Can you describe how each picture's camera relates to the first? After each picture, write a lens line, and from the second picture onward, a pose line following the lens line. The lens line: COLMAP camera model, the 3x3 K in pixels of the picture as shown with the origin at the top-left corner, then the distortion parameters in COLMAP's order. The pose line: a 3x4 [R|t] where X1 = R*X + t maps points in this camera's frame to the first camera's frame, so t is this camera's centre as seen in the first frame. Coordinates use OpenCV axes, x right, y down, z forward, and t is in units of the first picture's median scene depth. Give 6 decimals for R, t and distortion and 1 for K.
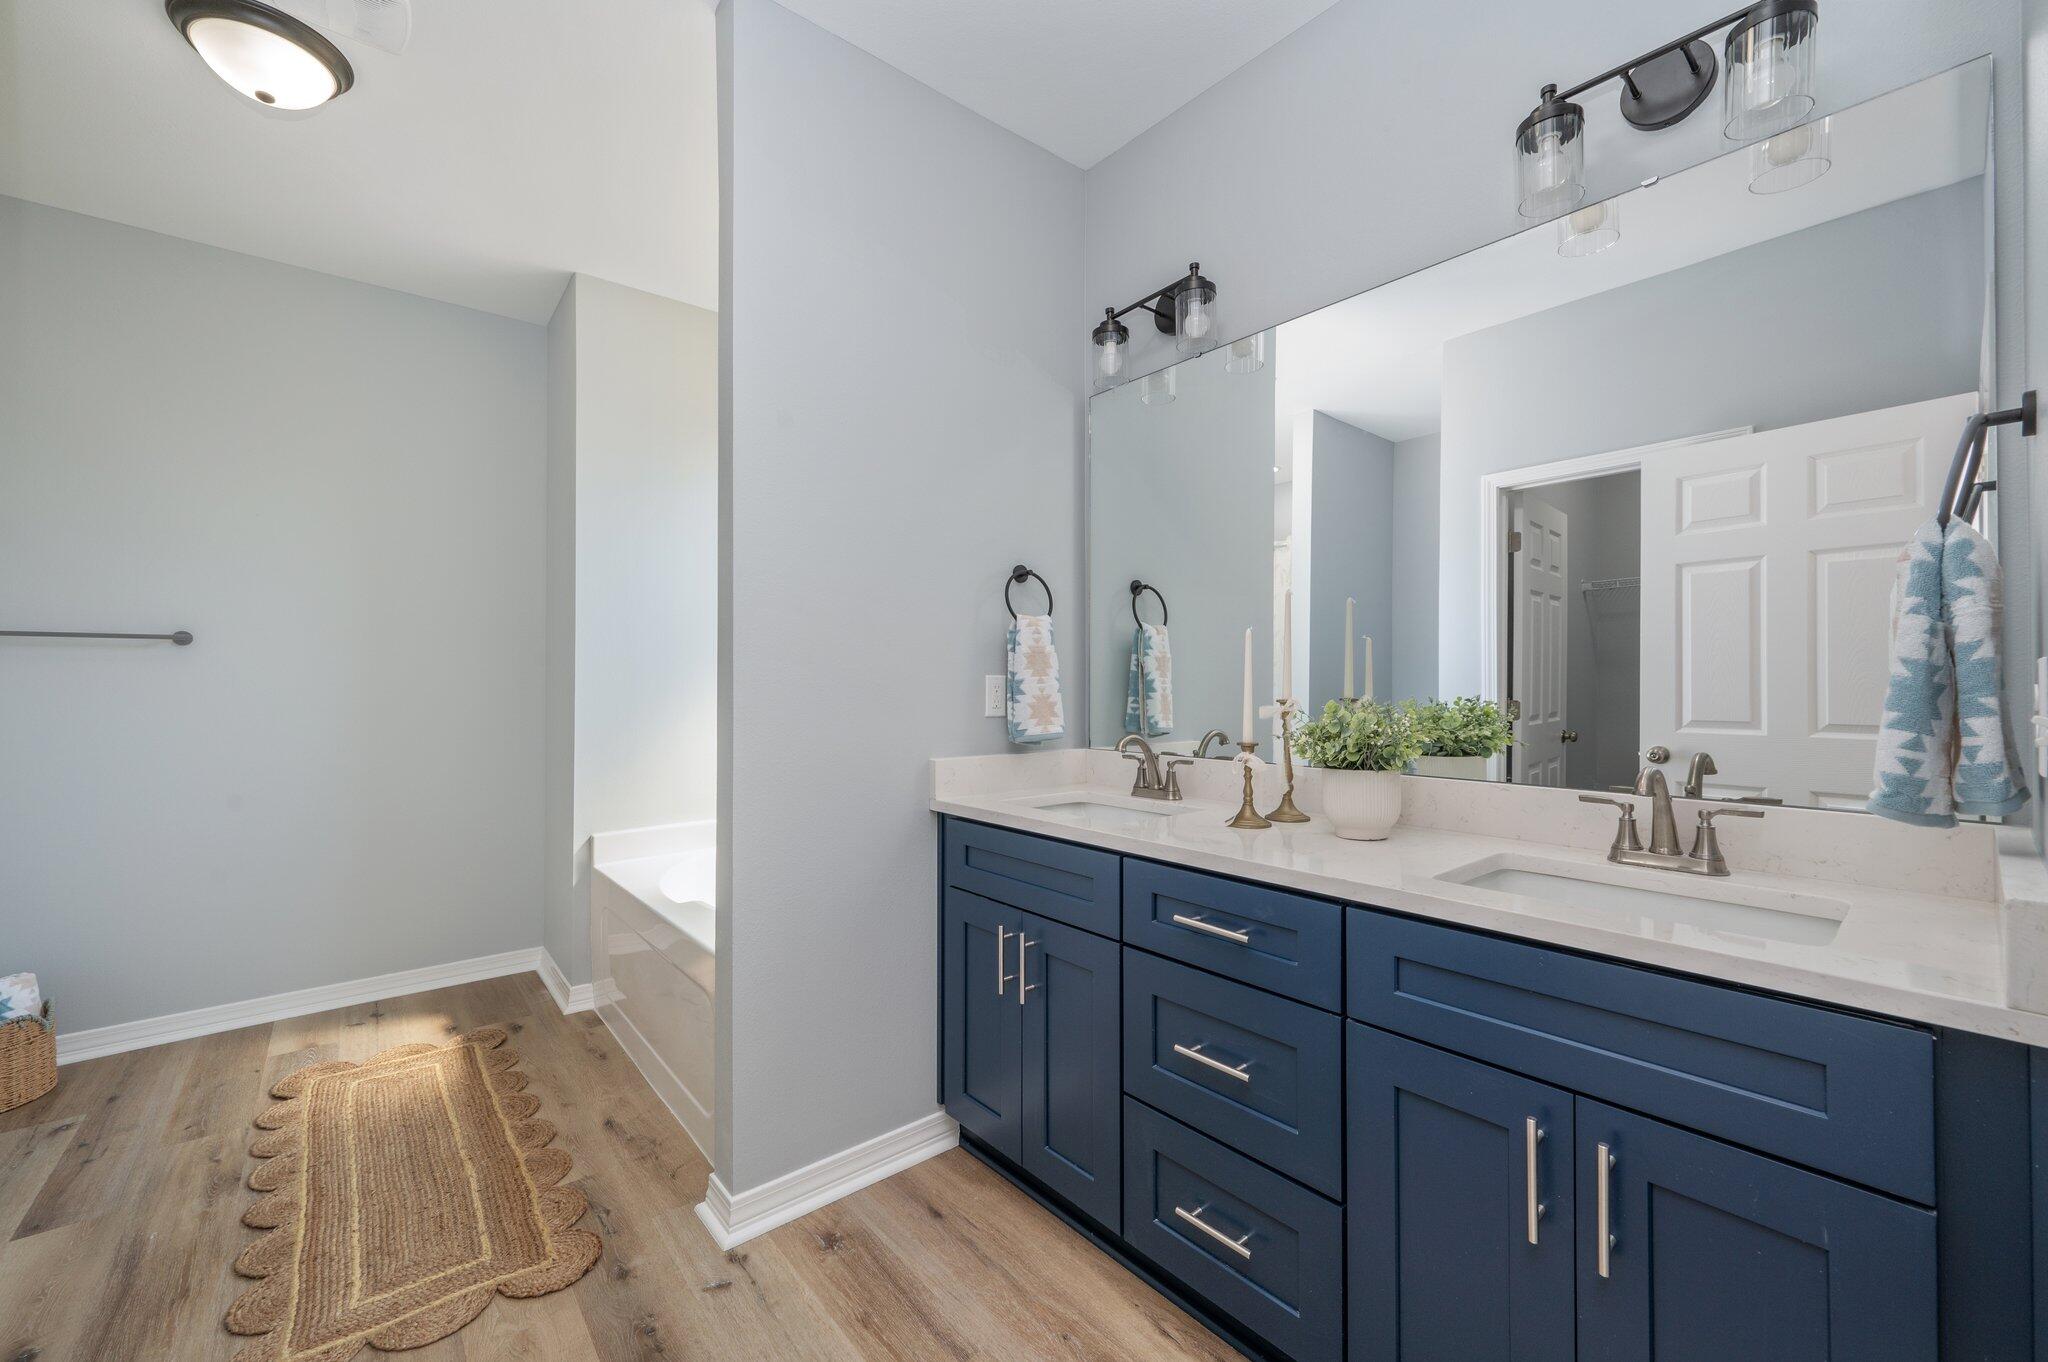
lens RADIAL K [[820.6, 0, 1016.2], [0, 820.6, 672.8], [0, 0, 1]] dist [0.000903, 0.000217]
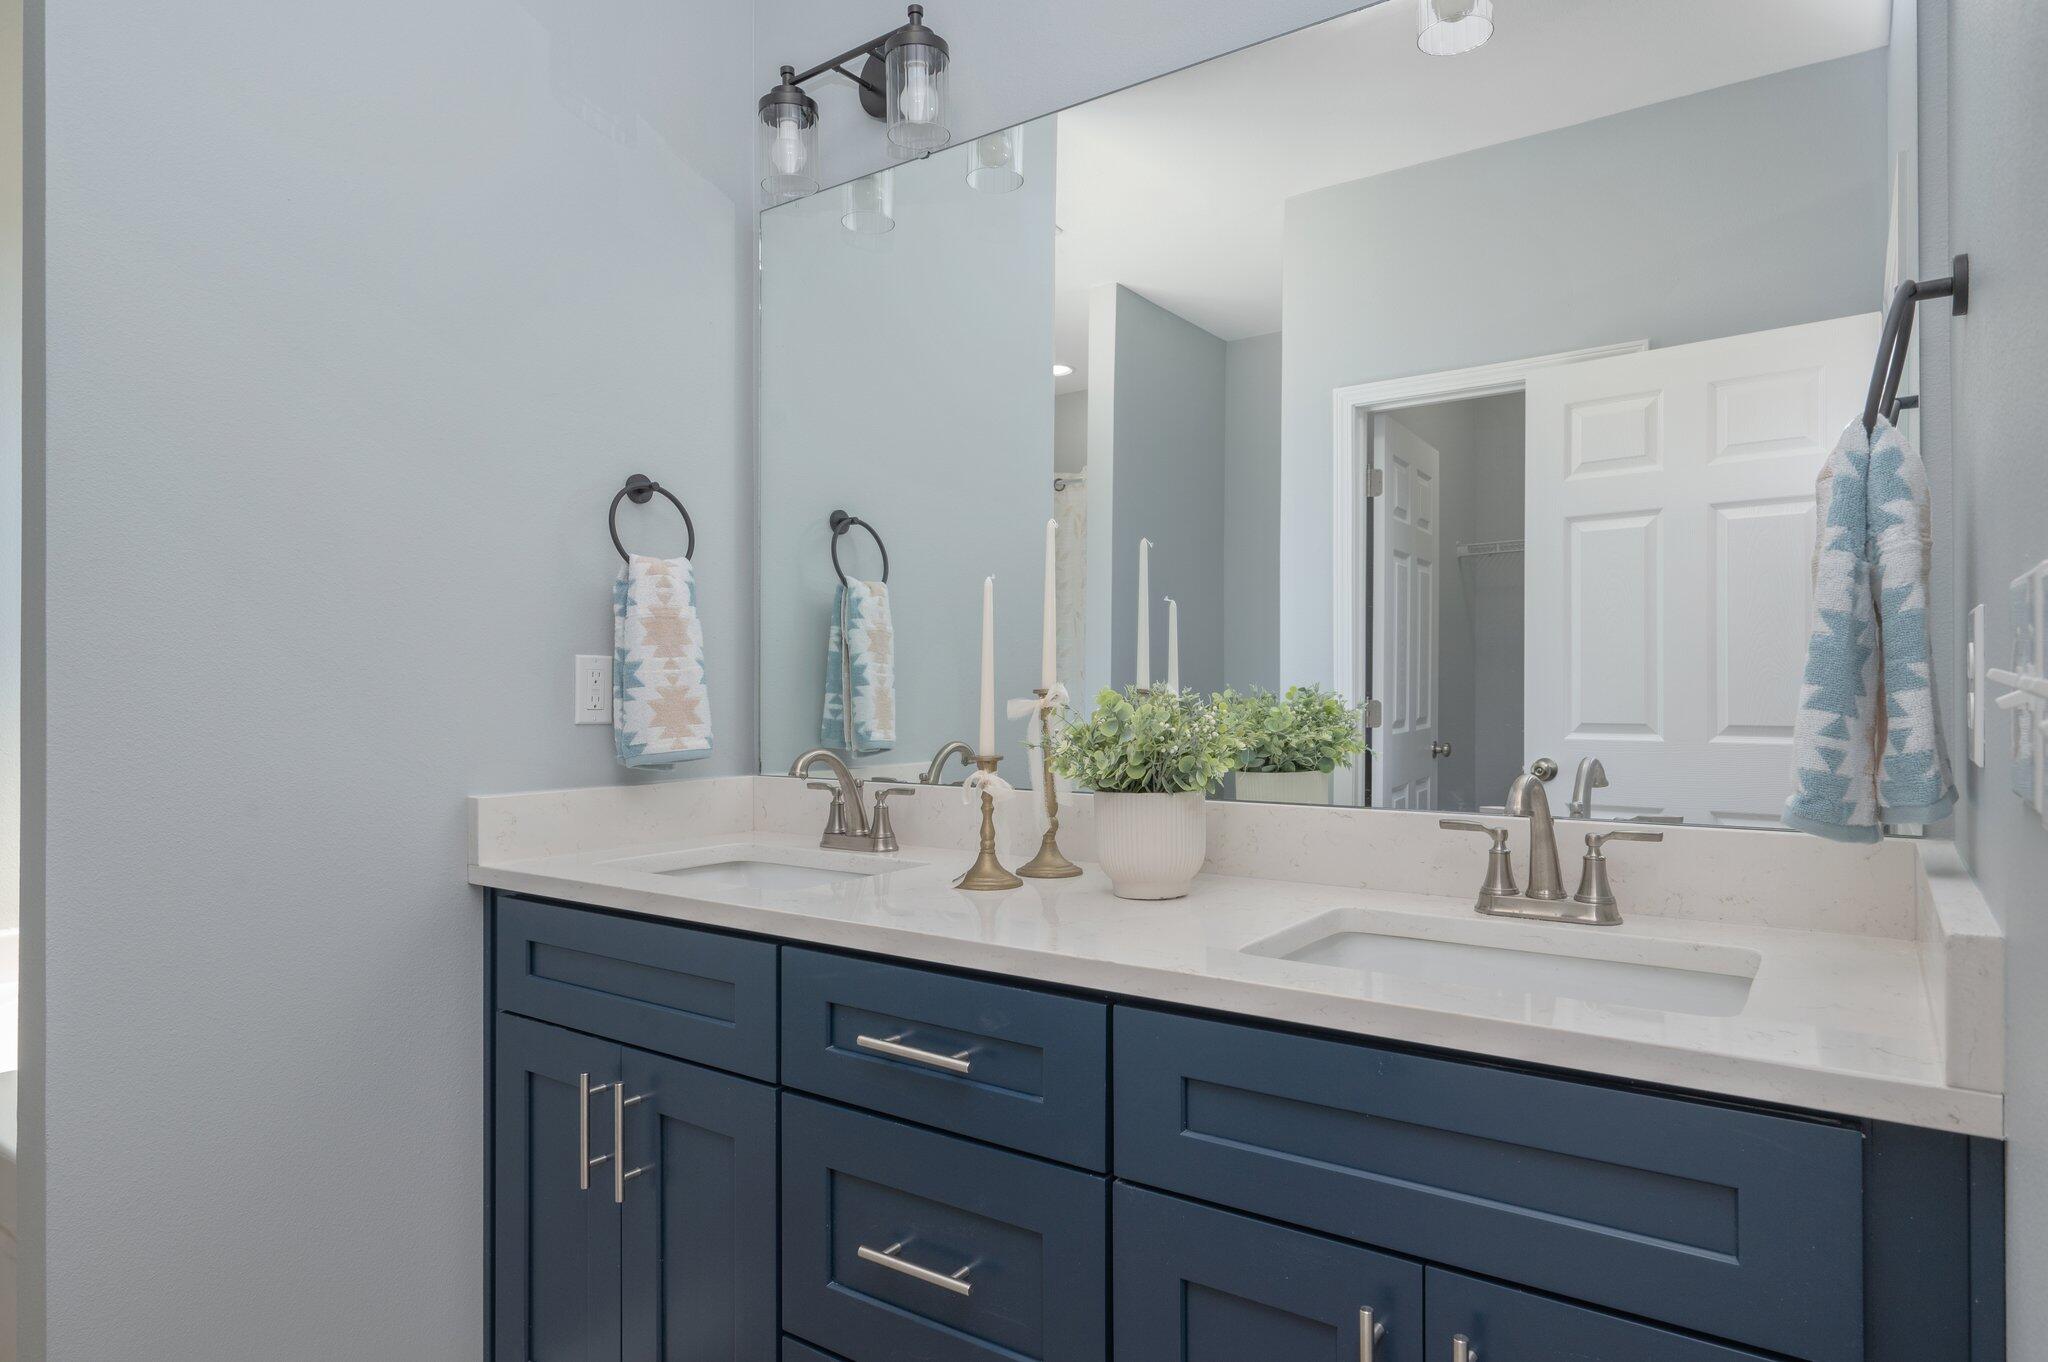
lens RADIAL K [[1208.9, 0, 1024.0], [0, 1208.9, 681.0], [0, 0, 1]] dist [-0.001584, -0.000600]
pose [[0.967557, -0.000643, 0.252654, 0.070508], [-0.000751, 0.999985, 0.005420, 0.021286], [-0.252654, -0.005434, 0.967542, 0.081483]]
